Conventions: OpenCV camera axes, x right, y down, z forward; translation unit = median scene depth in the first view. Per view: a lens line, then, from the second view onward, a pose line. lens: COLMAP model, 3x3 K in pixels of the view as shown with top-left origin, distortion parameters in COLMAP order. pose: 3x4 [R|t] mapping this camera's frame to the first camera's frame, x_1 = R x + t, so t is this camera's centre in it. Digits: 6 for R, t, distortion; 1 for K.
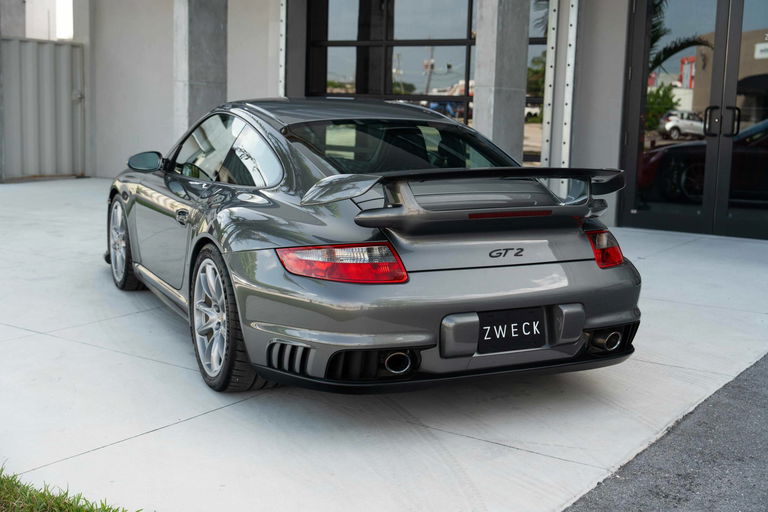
lens RADIAL K [[1040.6, 0, 385.1], [0, 1040.6, 253.4], [0, 0, 1]] dist [0.051167, 0.000000]
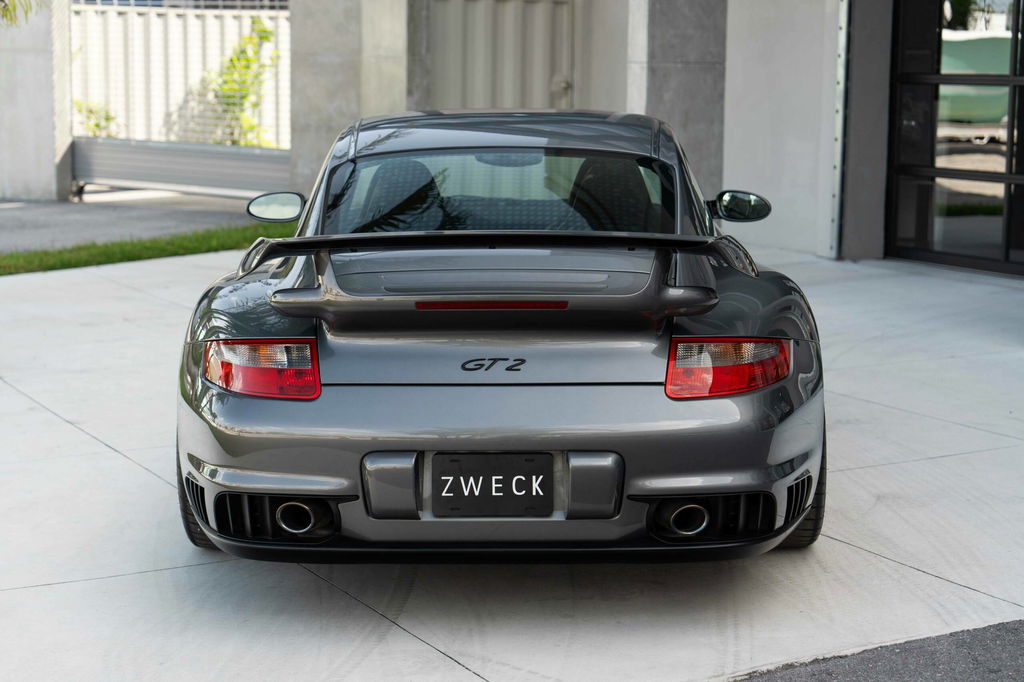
lens RADIAL K [[1975.8, 0, 511.2], [0, 1975.8, 342.2], [0, 0, 1]] dist [0.053140, 0.000000]
pose [[0.888059, 0.046914, -0.457329, 0.683543], [-0.050175, 0.998728, 0.005019, -0.021155], [0.456982, 0.018490, 0.889284, -0.078366]]
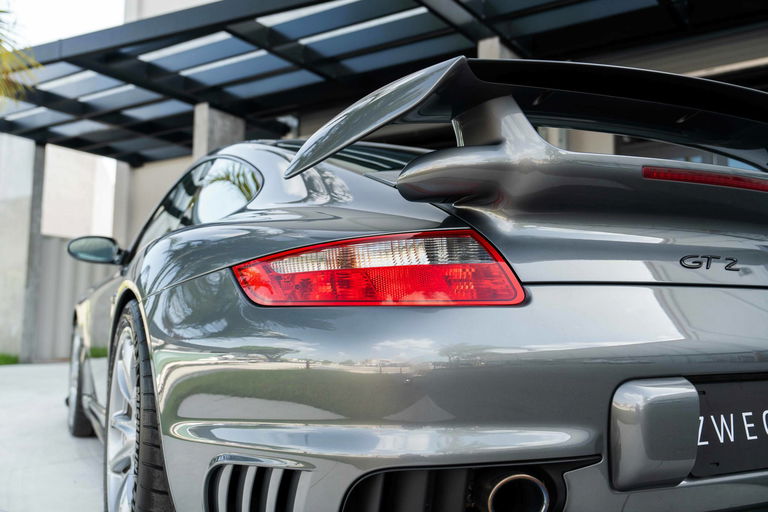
lens RADIAL K [[758.3, 0, 380.0], [0, 758.3, 259.9], [0, 0, 1]] dist [-0.002907, 0.000000]
pose [[0.999781, -0.018258, 0.010261, -0.039646], [0.020219, 0.969184, -0.245505, 0.081301], [-0.005463, 0.245659, 0.969341, 0.661191]]
